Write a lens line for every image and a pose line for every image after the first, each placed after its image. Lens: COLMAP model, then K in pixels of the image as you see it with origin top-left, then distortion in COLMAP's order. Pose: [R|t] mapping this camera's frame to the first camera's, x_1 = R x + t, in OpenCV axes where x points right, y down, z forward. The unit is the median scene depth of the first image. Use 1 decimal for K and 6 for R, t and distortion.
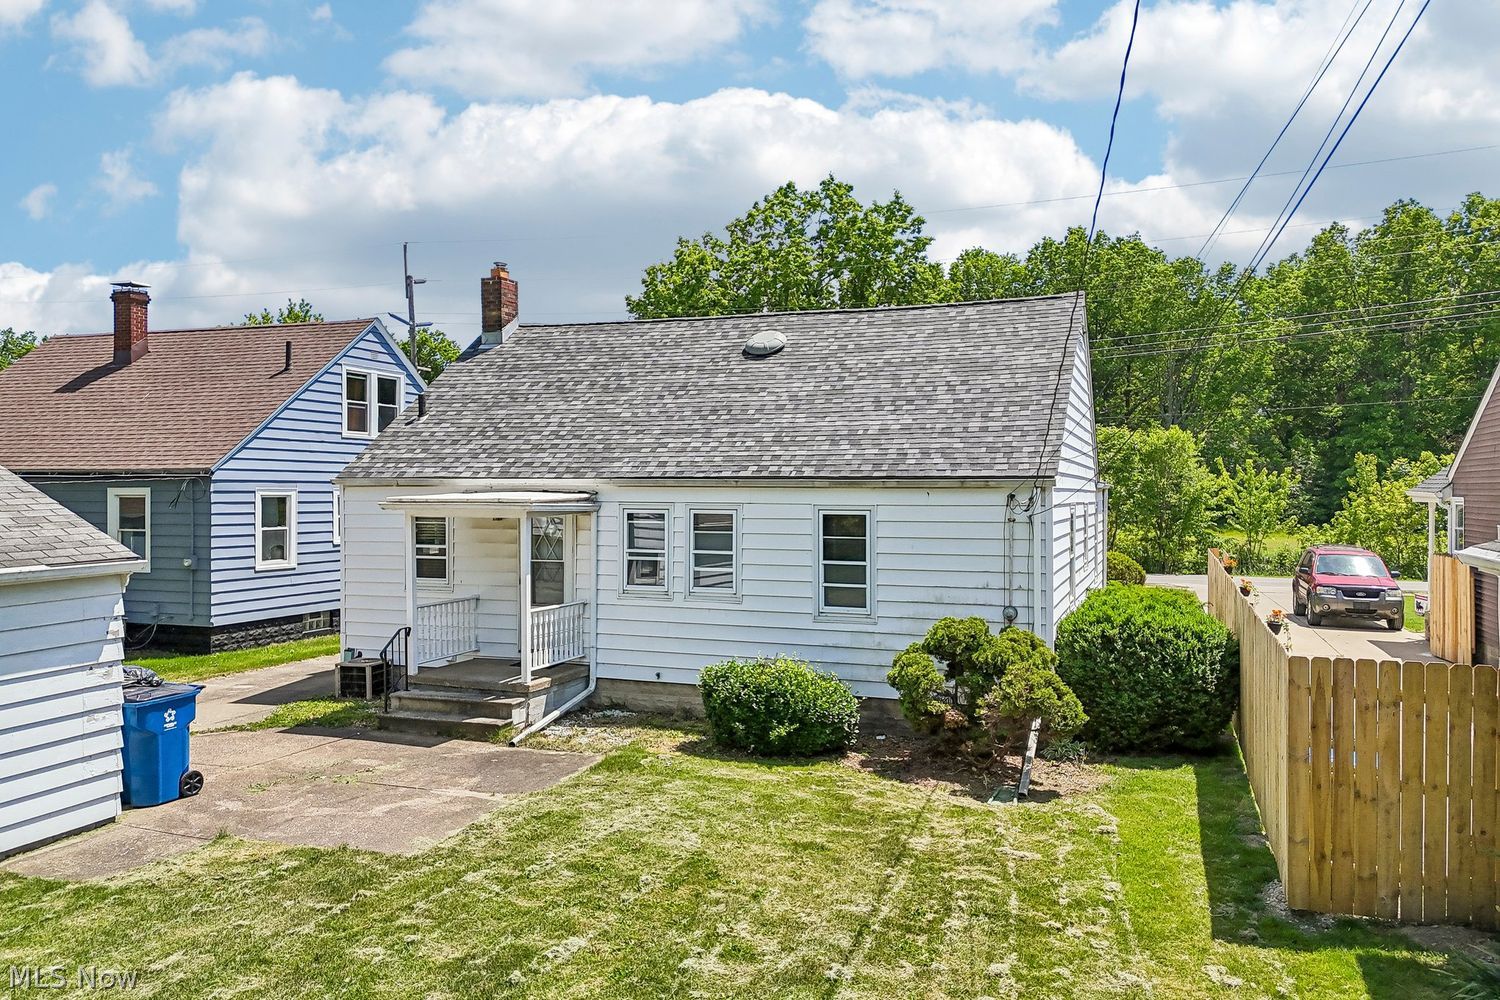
lens RADIAL K [[1105.8, 0, 751.4], [0, 1105.8, 497.7], [0, 0, 1]] dist [0.074926, -0.084707]
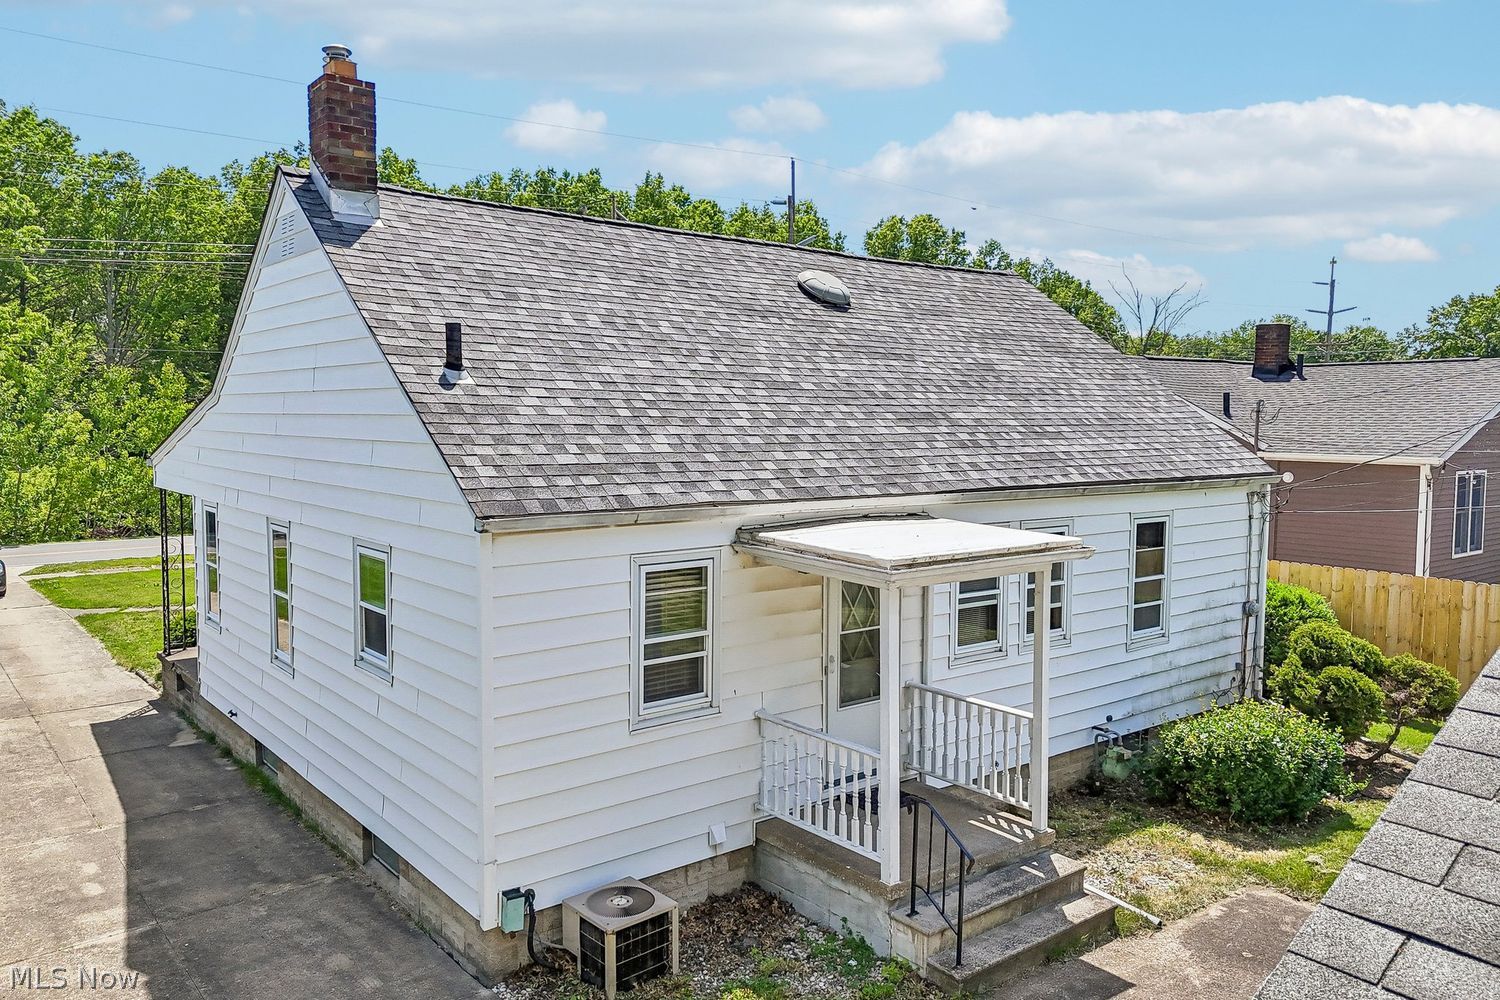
lens RADIAL K [[1105.8, 0, 751.4], [0, 1105.8, 497.7], [0, 0, 1]] dist [0.074926, -0.084707]
pose [[0.512163, -0.060207, 0.856775, -0.857055], [0.000162, 0.997547, 0.070002, -0.068122], [-0.858888, -0.035714, 0.510916, 0.863145]]
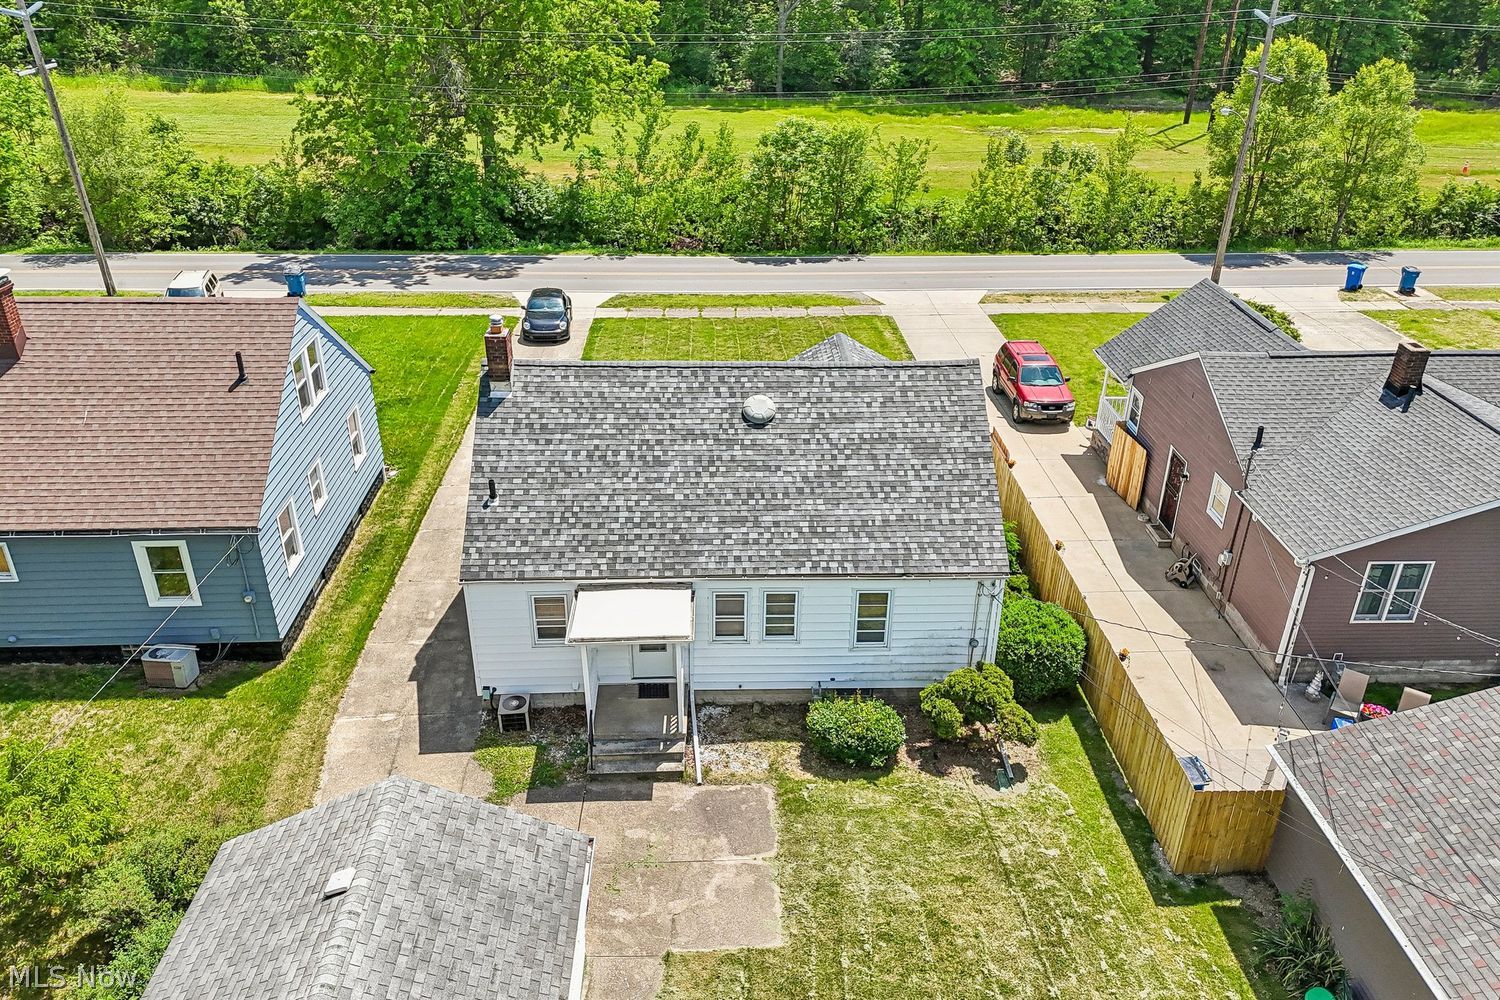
lens RADIAL K [[1105.8, 0, 751.4], [0, 1105.8, 497.7], [0, 0, 1]] dist [0.074926, -0.084707]
pose [[0.920939, -0.172860, 0.349271, -0.614524], [-0.007506, 0.888208, 0.459381, -0.846206], [-0.389633, -0.425684, 0.816688, -0.139980]]
